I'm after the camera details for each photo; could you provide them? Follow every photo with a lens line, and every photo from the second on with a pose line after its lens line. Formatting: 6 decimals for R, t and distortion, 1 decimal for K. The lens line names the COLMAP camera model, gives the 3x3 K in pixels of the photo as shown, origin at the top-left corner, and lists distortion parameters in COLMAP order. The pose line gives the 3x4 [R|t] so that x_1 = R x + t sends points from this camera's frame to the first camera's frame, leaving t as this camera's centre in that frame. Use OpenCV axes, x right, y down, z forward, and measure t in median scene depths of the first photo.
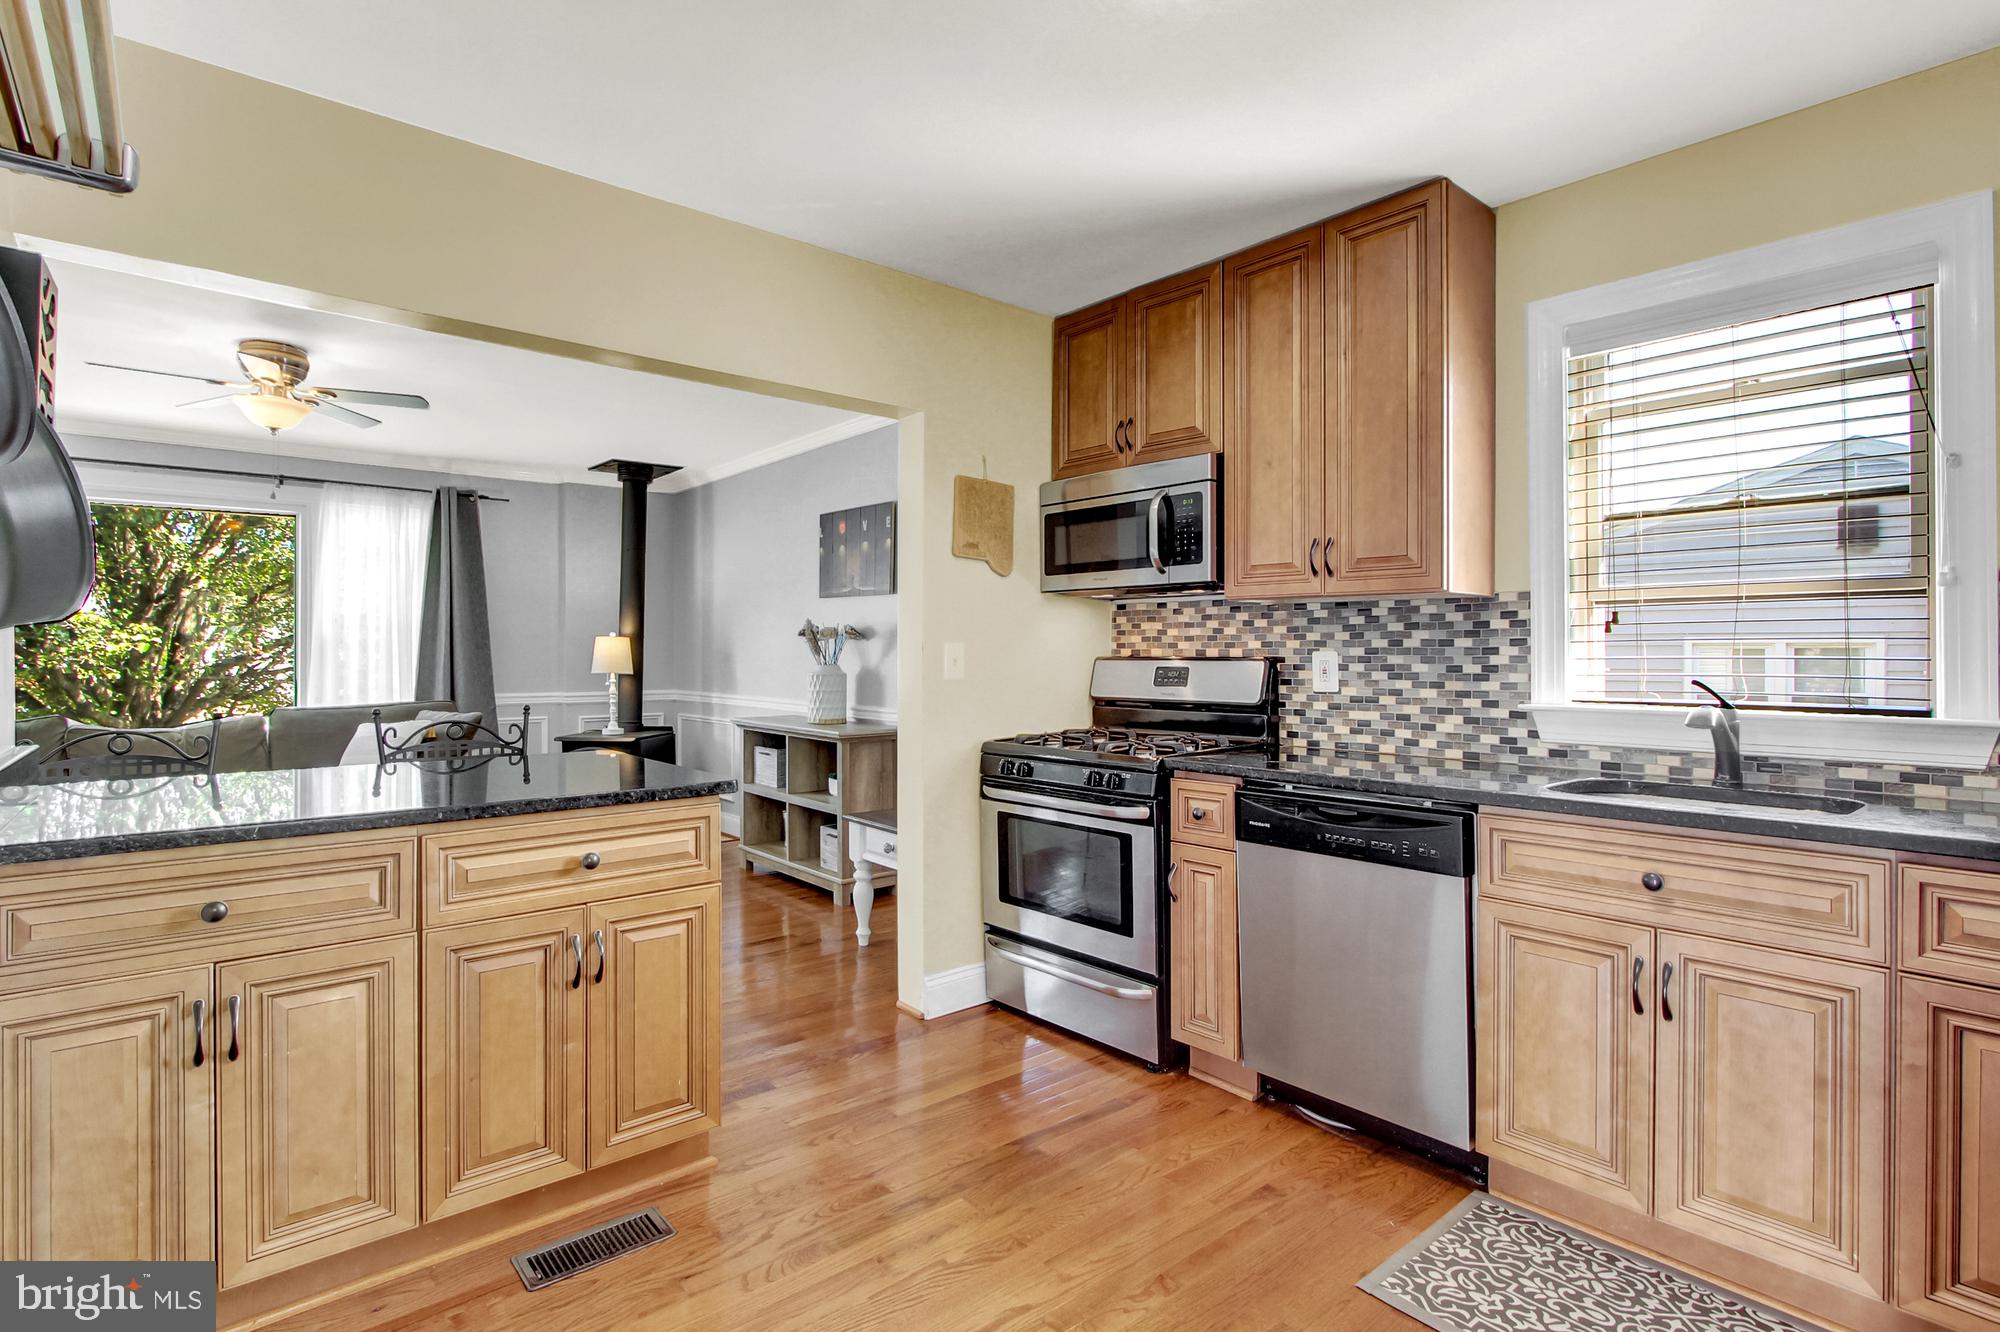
lens RADIAL K [[957.4, 0, 997.8], [0, 957.4, 651.2], [0, 0, 1]] dist [-0.015474, 0.000847]
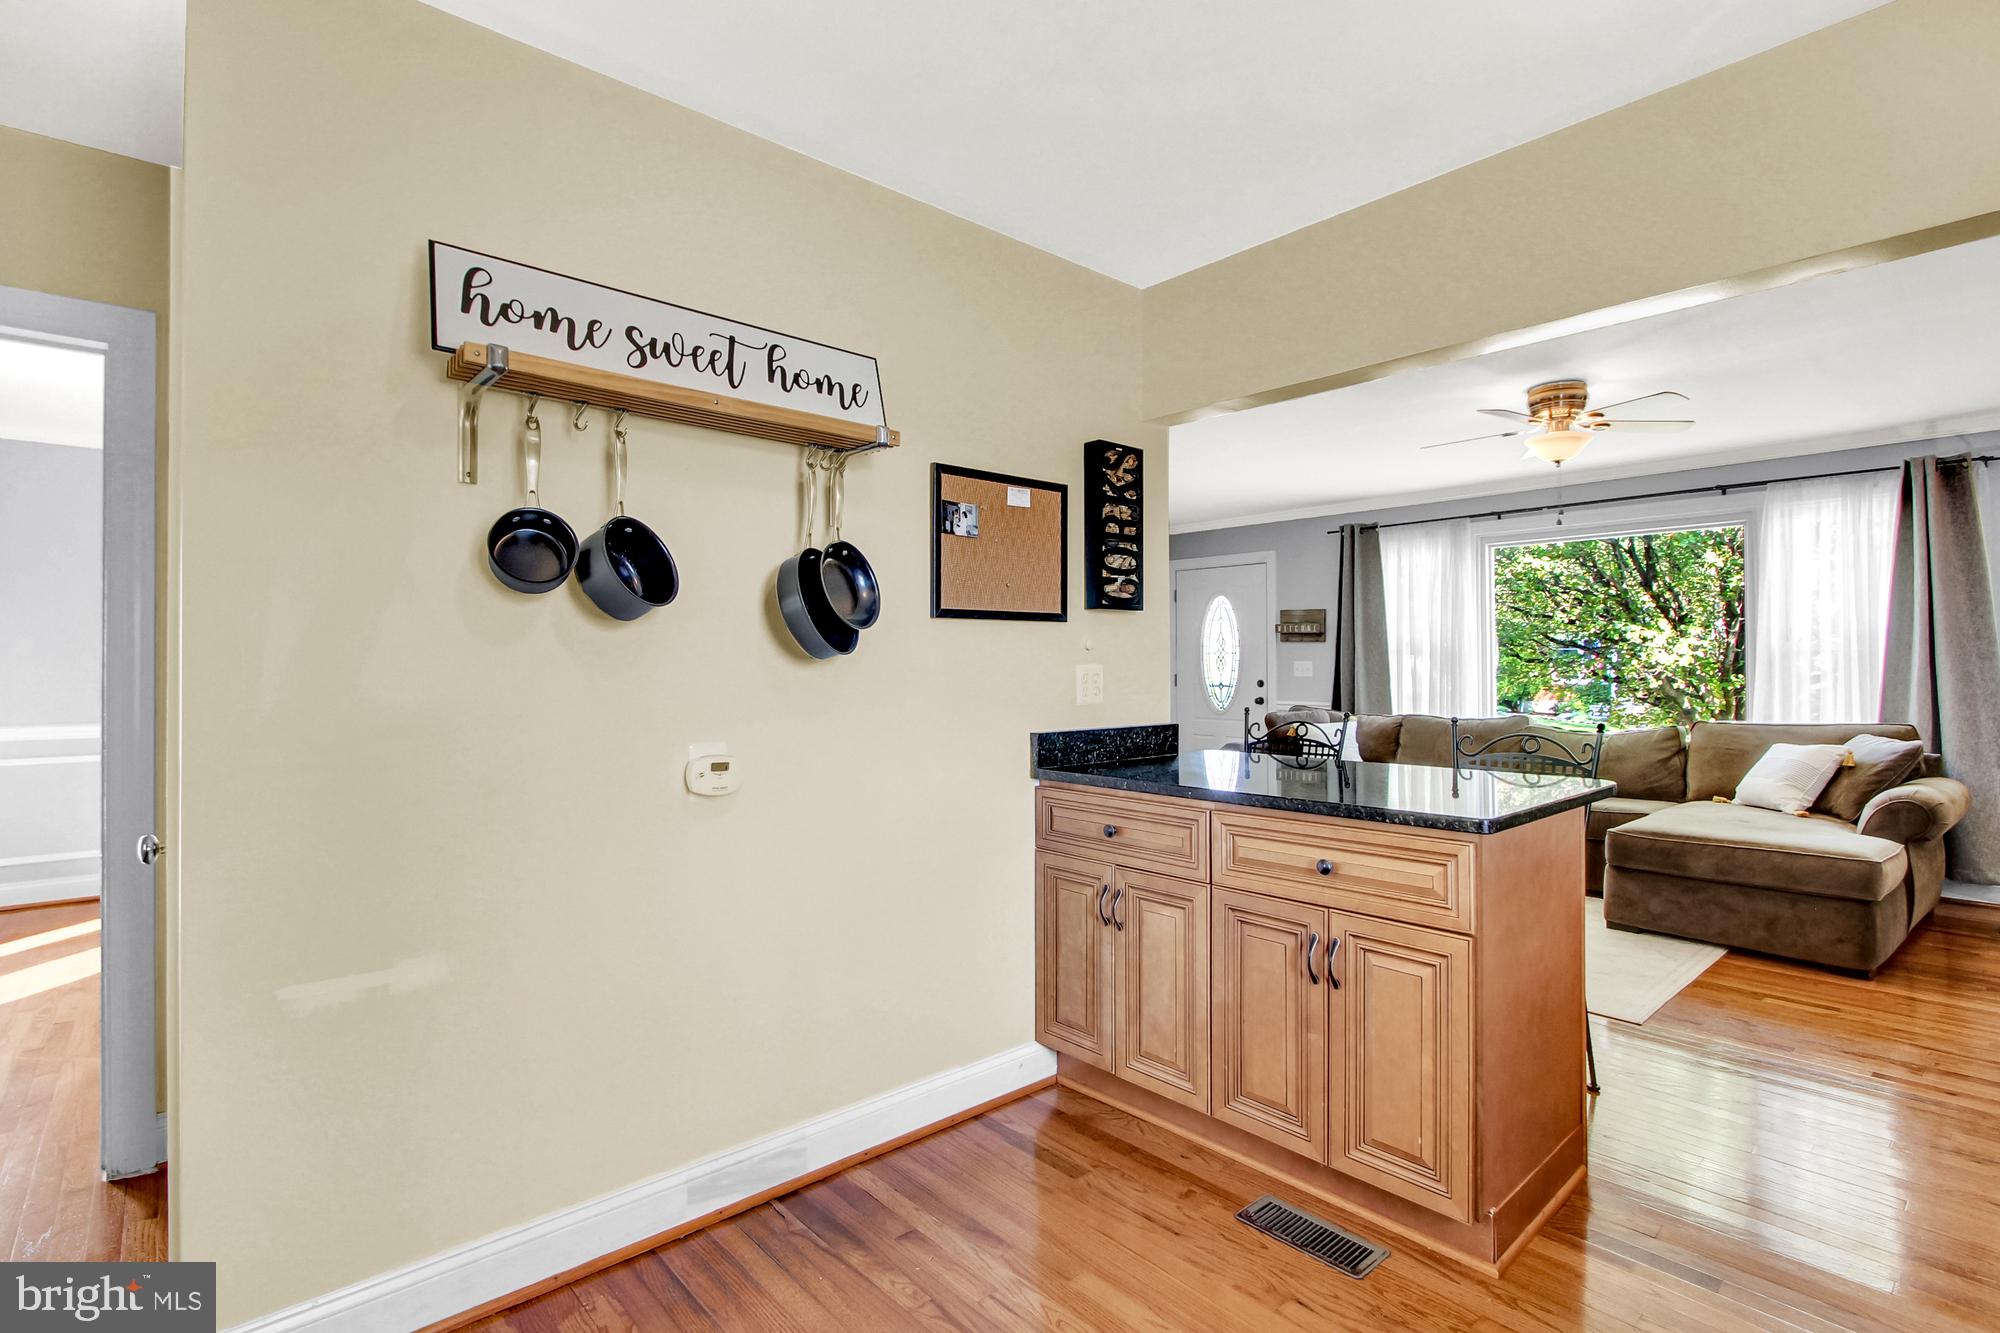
lens RADIAL K [[957.4, 0, 994.3], [0, 957.4, 654.5], [0, 0, 1]] dist [-0.015474, 0.000847]
pose [[0.009267, -0.011648, -0.999889, 0.608559], [0.003923, 0.999925, -0.011612, -0.002486], [0.999949, -0.003815, 0.009312, 0.621972]]
